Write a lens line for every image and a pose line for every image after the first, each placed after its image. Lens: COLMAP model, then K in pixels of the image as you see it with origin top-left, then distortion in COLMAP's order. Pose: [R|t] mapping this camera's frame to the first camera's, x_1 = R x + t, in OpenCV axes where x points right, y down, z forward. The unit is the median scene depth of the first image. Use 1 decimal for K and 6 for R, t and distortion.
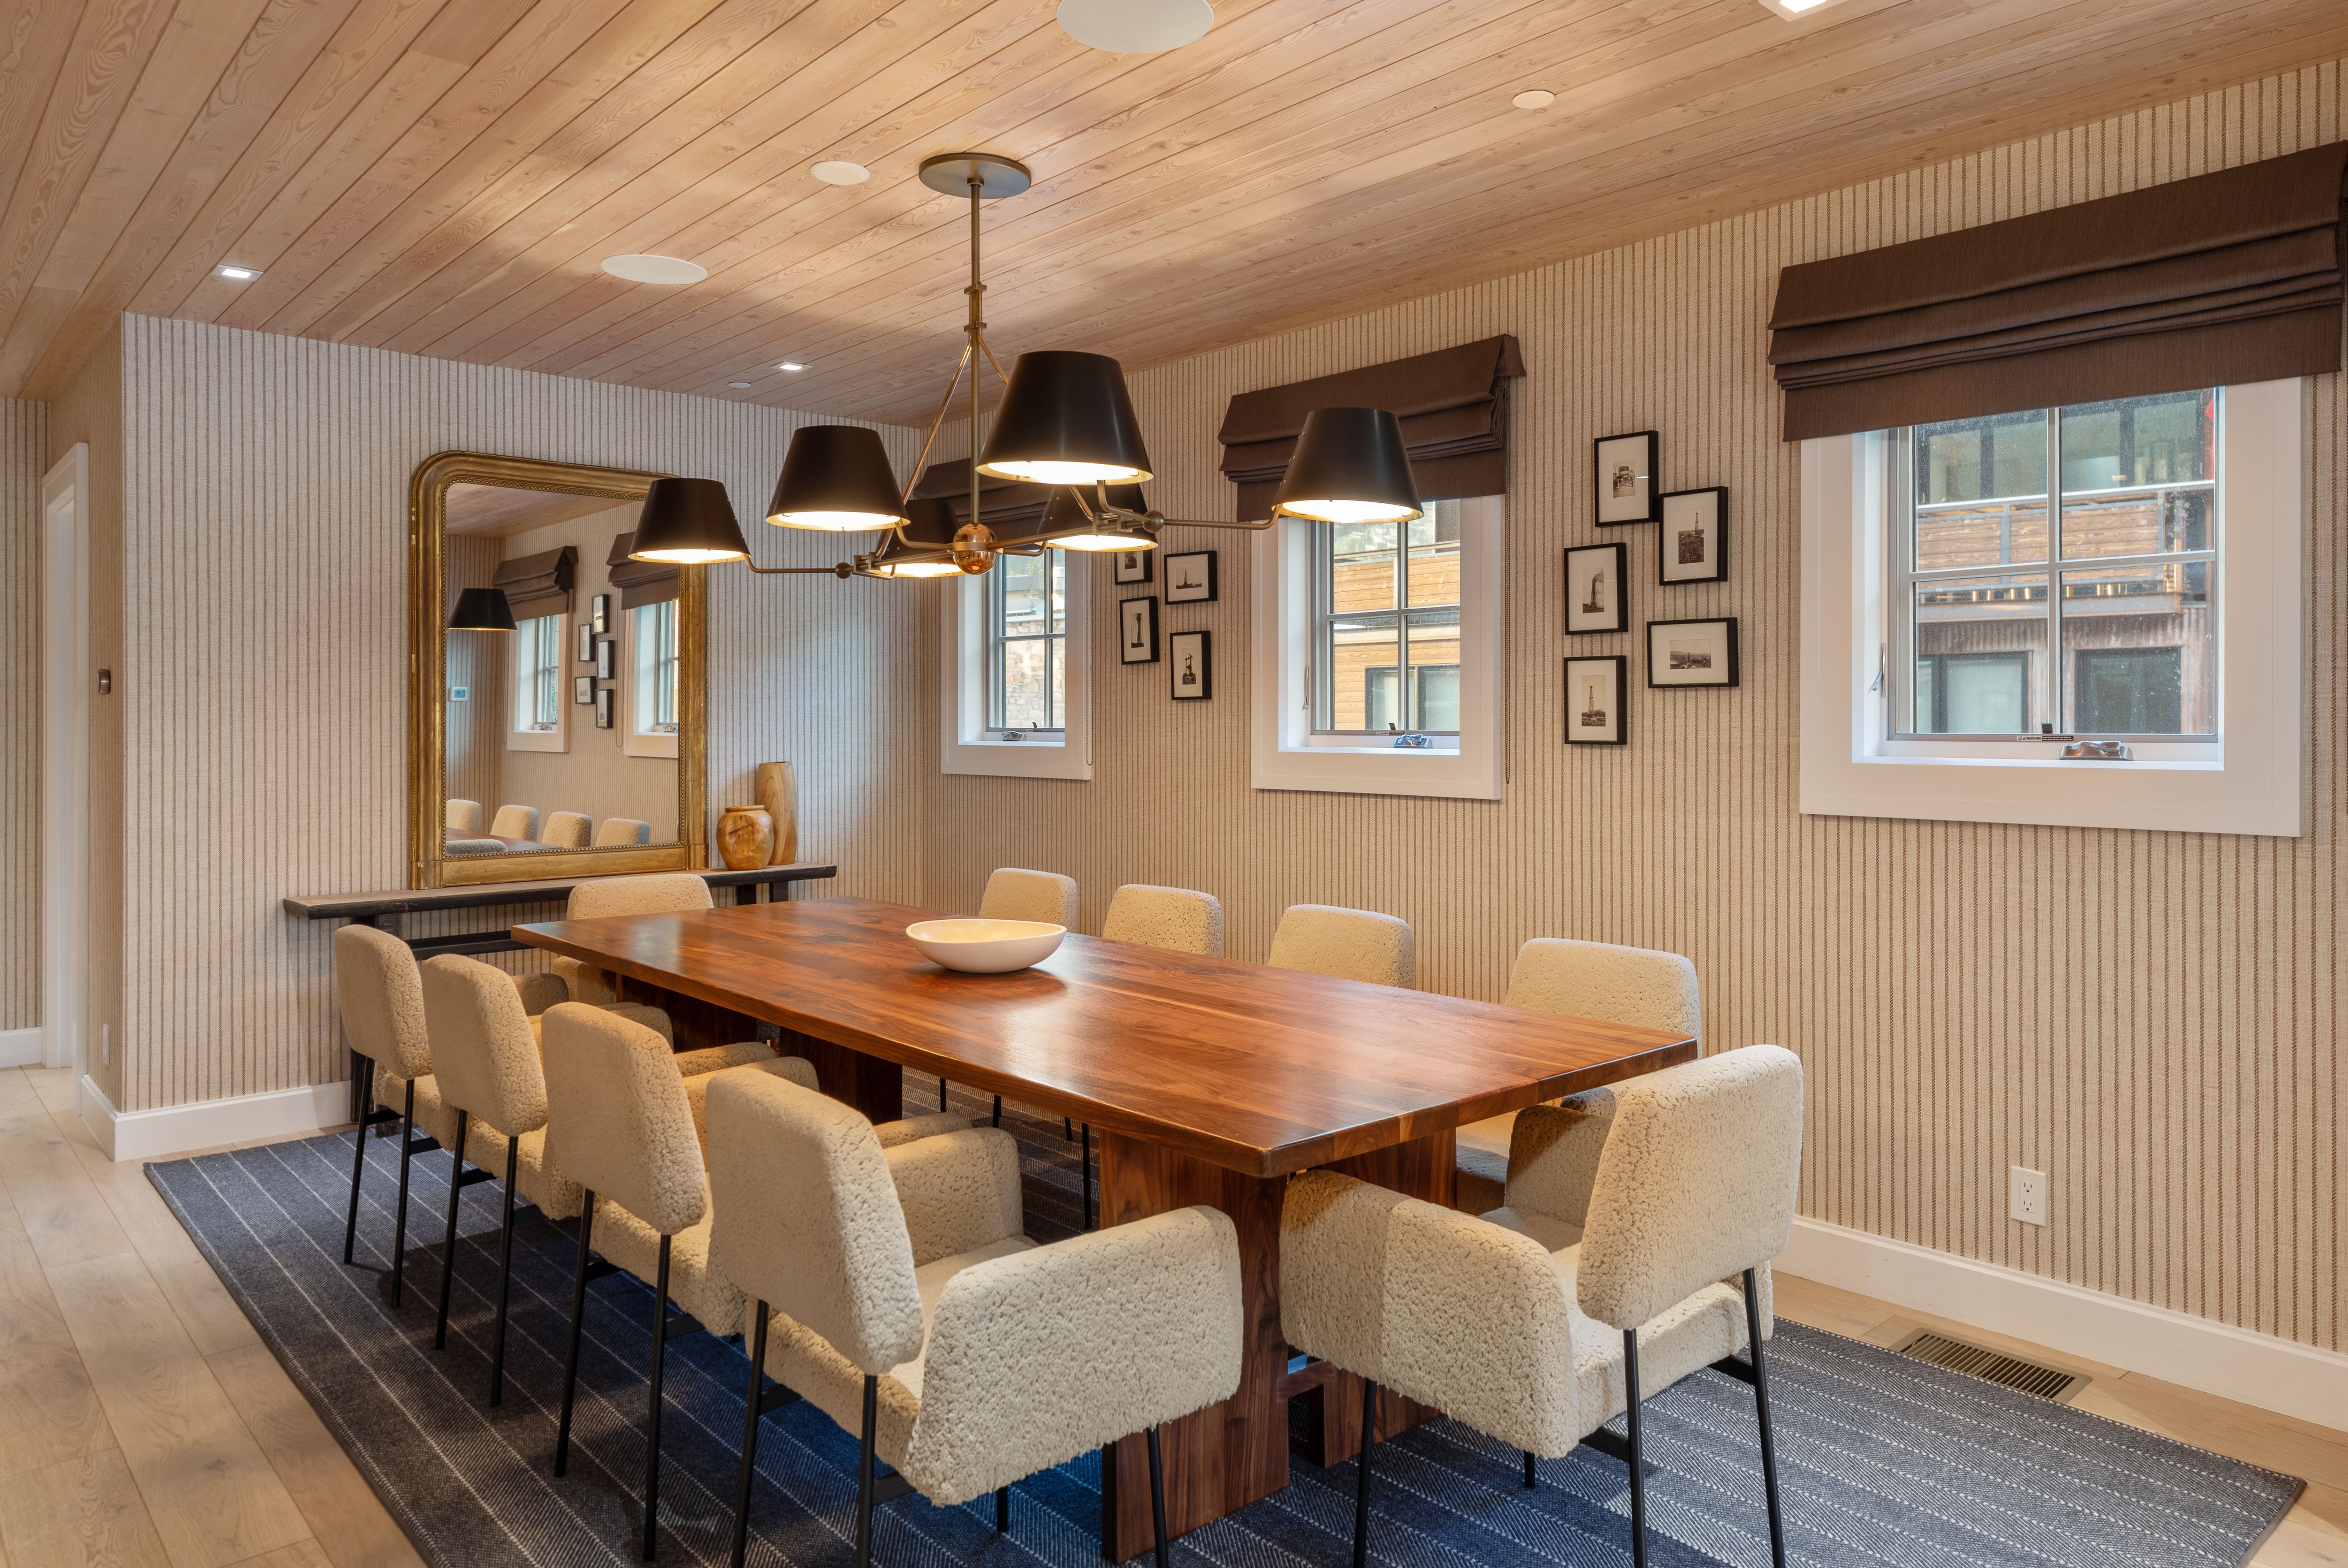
lens RADIAL K [[1545.4, 0, 1227.2], [0, 1545.4, 711.0], [0, 0, 1]] dist [0.024823, -0.001279]
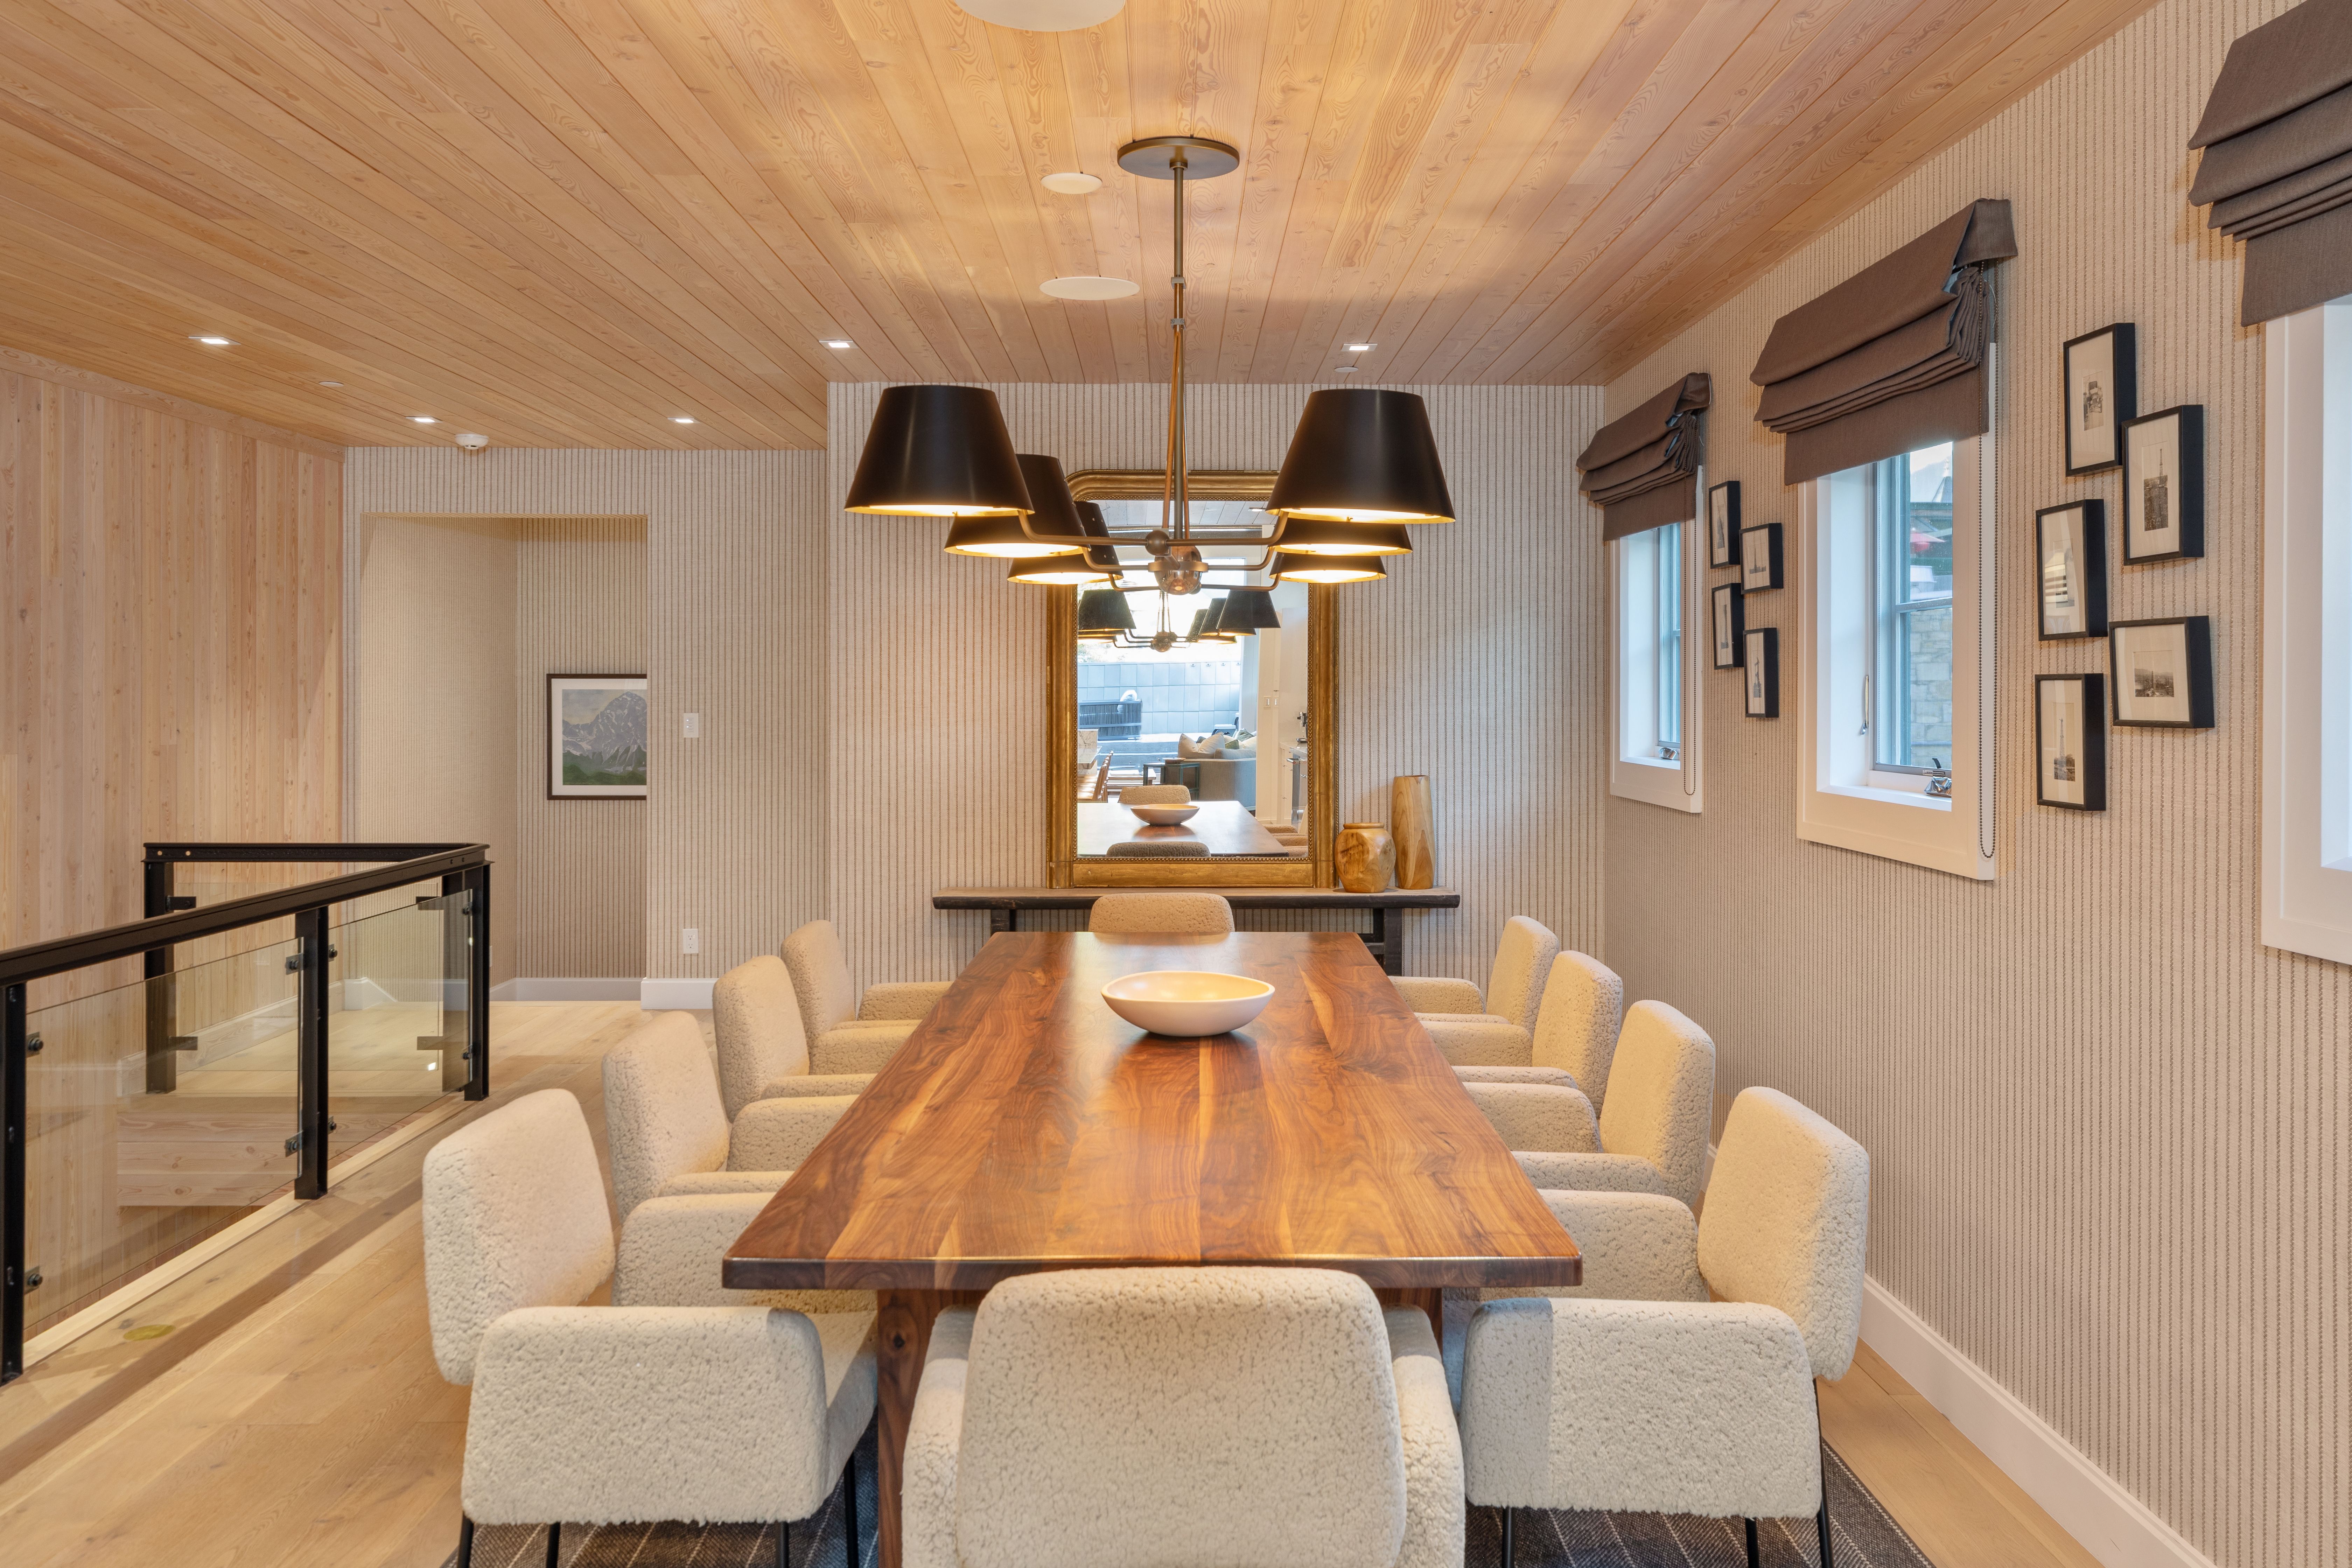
lens RADIAL K [[1813.2, 0, 1197.7], [0, 1813.2, 686.6], [0, 0, 1]] dist [0.010945, -0.000601]
pose [[0.749366, 0.001233, -0.662154, 0.406034], [-0.000303, 0.999999, 0.001519, -0.026685], [0.662155, -0.000938, 0.749366, 0.154443]]
